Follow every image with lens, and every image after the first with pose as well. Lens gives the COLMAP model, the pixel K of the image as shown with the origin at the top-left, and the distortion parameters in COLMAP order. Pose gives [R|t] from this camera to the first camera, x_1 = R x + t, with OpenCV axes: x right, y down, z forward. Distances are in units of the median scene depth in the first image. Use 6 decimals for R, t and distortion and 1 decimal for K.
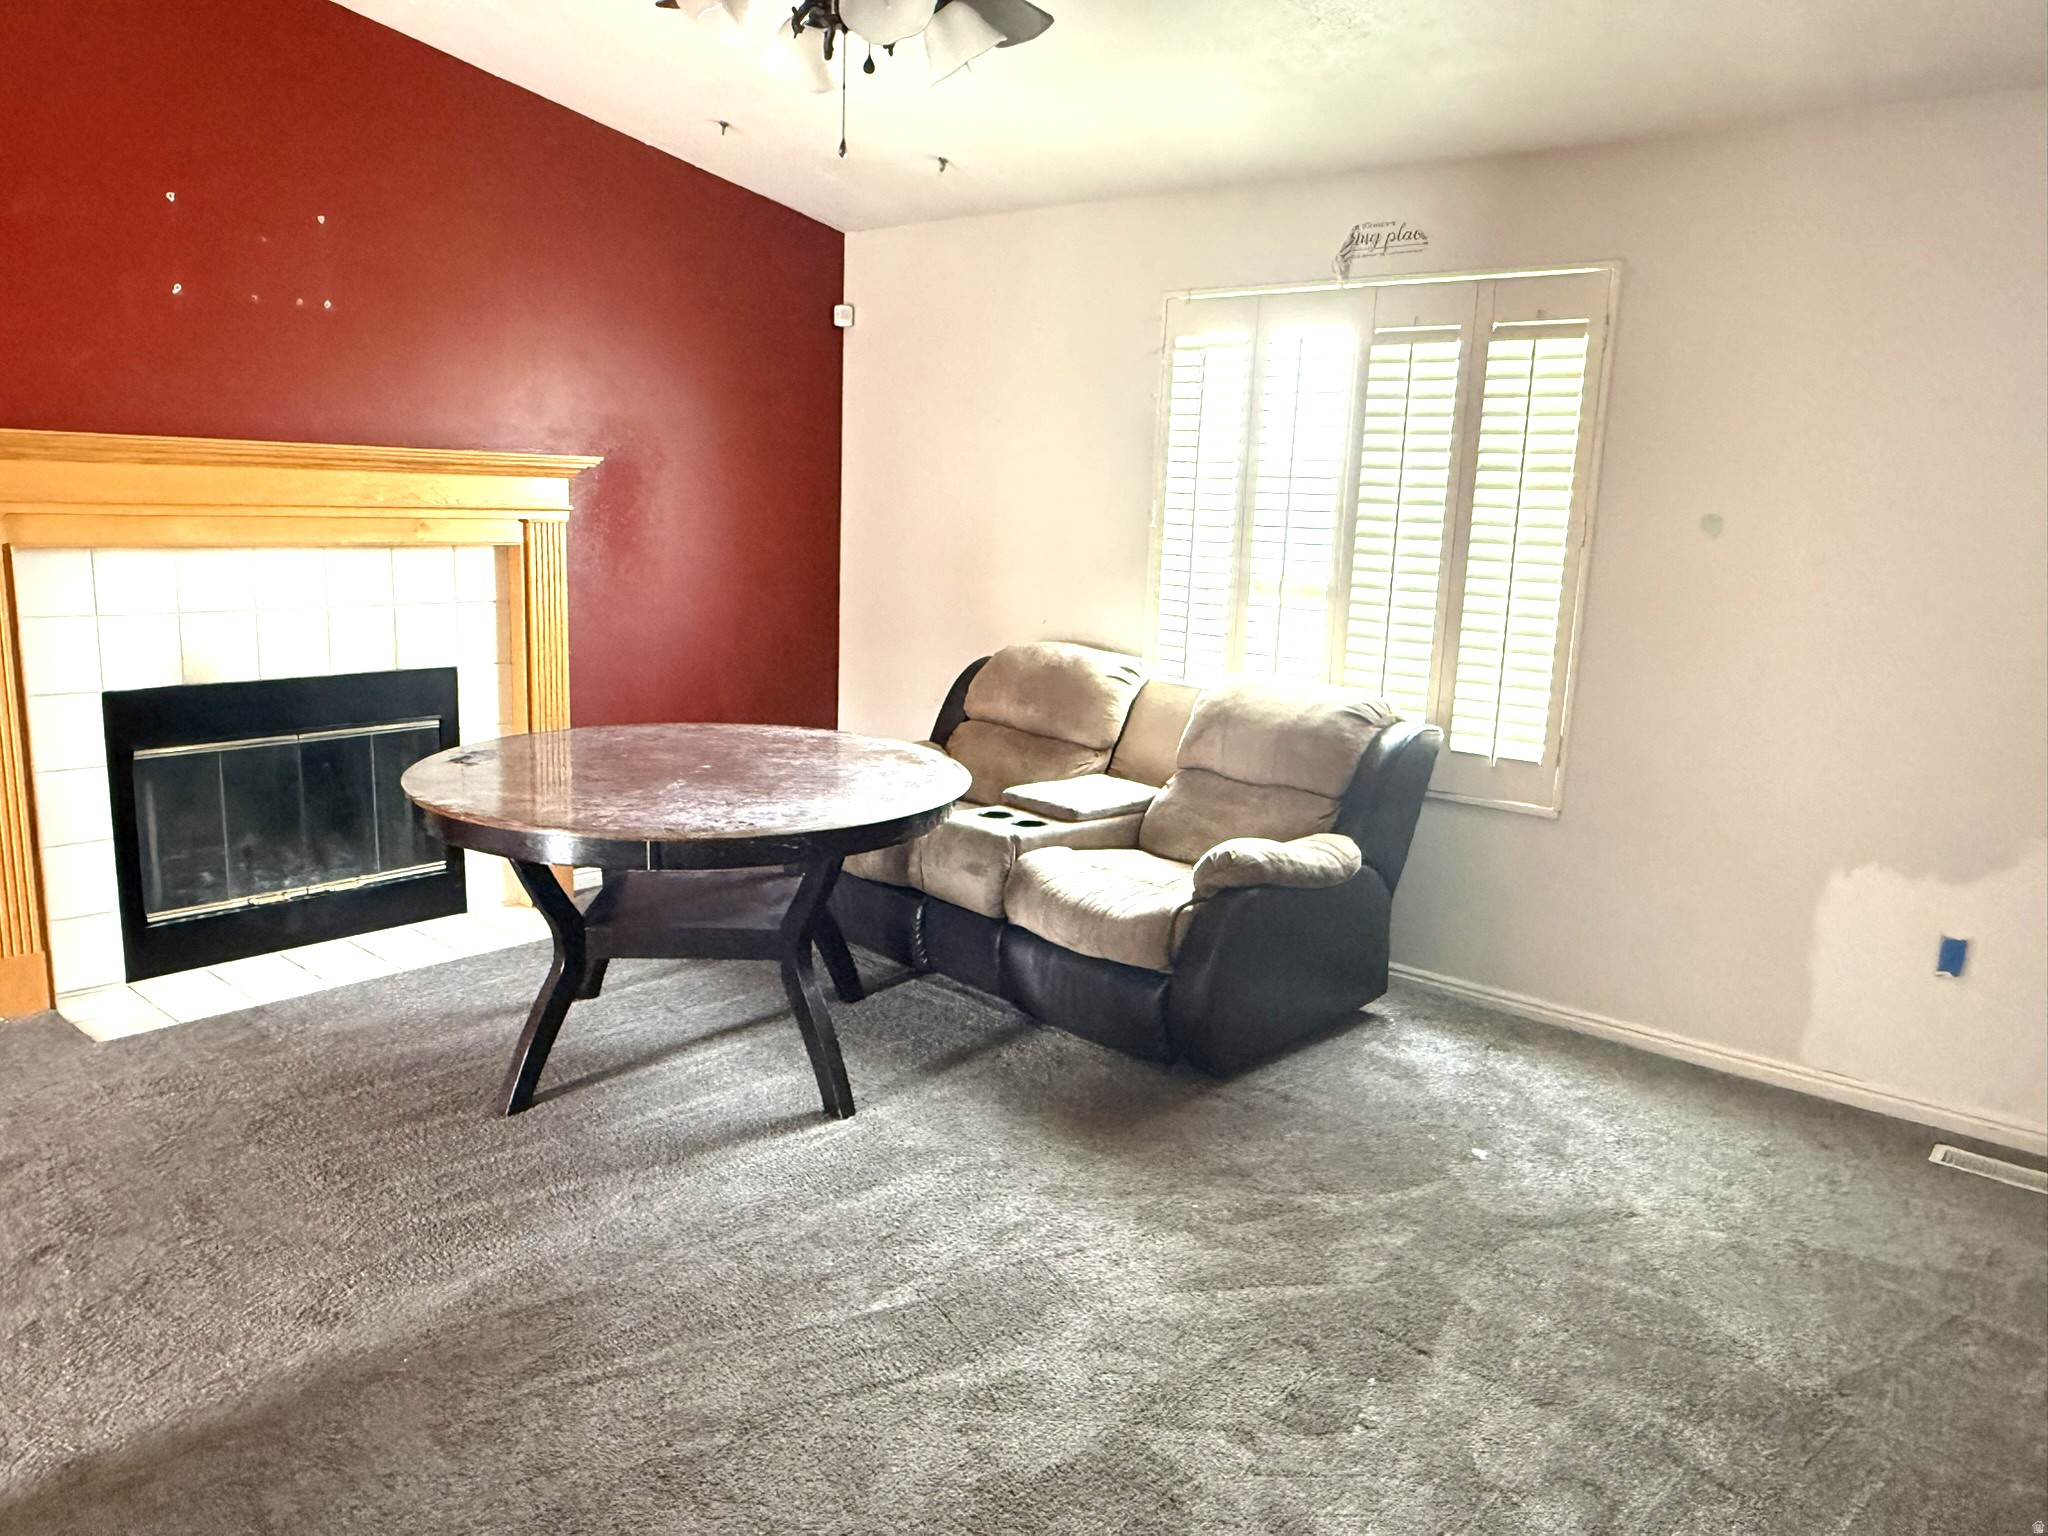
lens RADIAL K [[1445.1, 0, 1029.7], [0, 1445.1, 774.5], [0, 0, 1]] dist [0.001475, 0.006578]
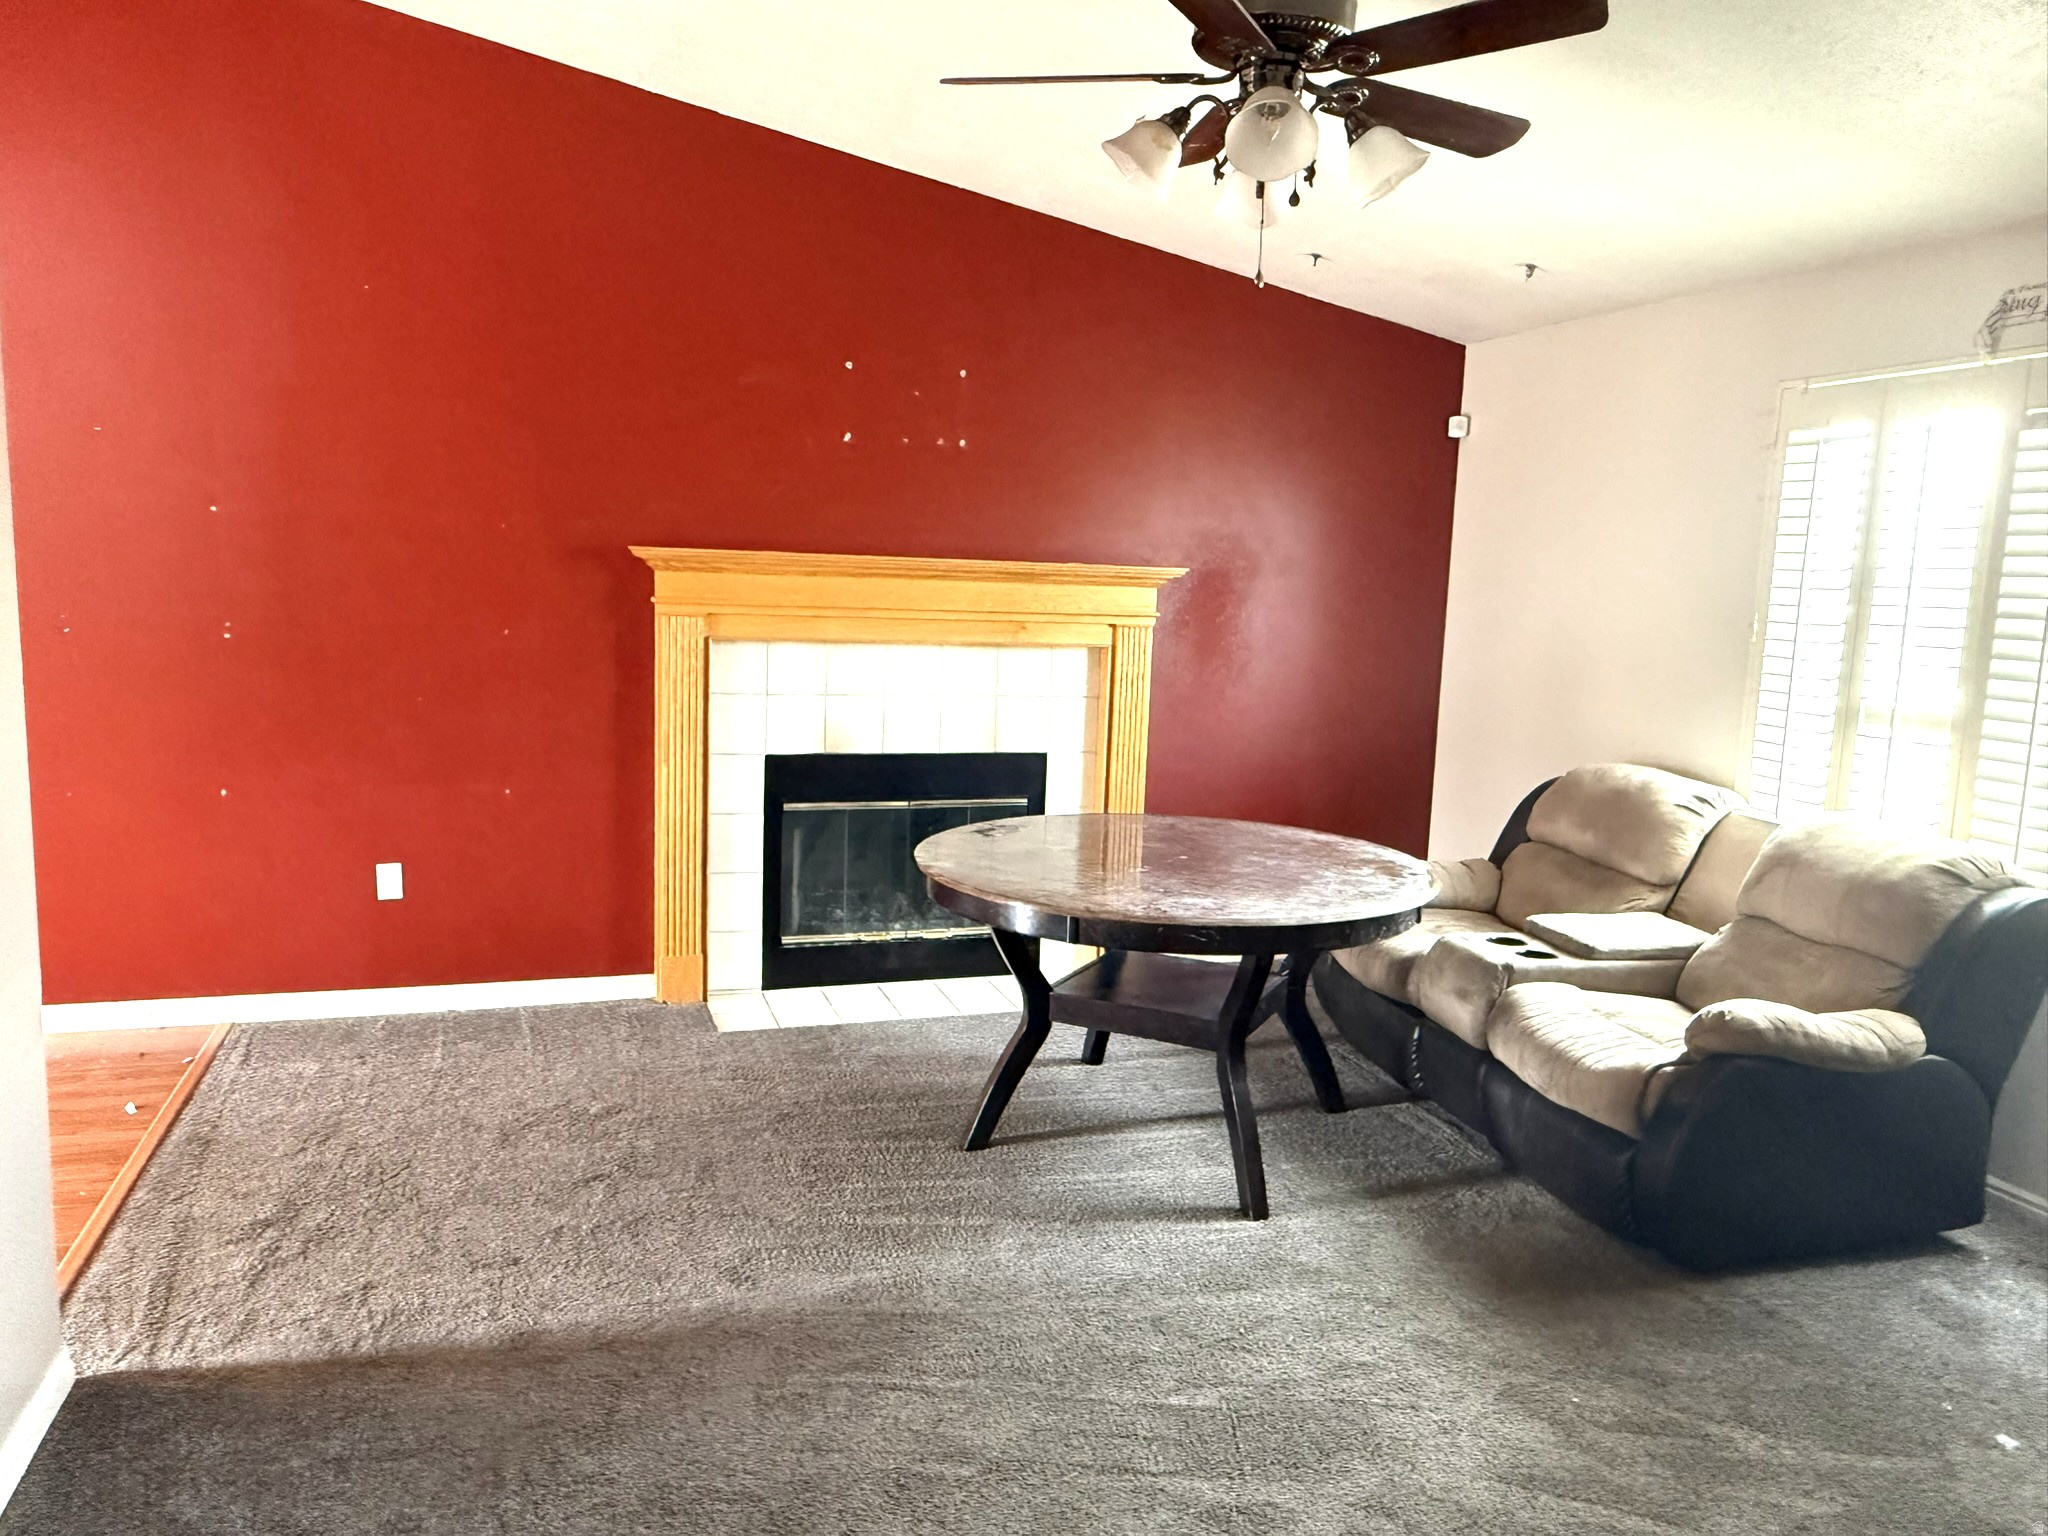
lens RADIAL K [[1445.1, 0, 1028.9], [0, 1445.1, 765.9], [0, 0, 1]] dist [0.001475, 0.006578]
pose [[0.867077, 0.062610, -0.494224, 0.181425], [-0.102090, 0.993348, -0.053268, -0.003834], [0.487601, 0.096643, 0.867701, 0.024298]]
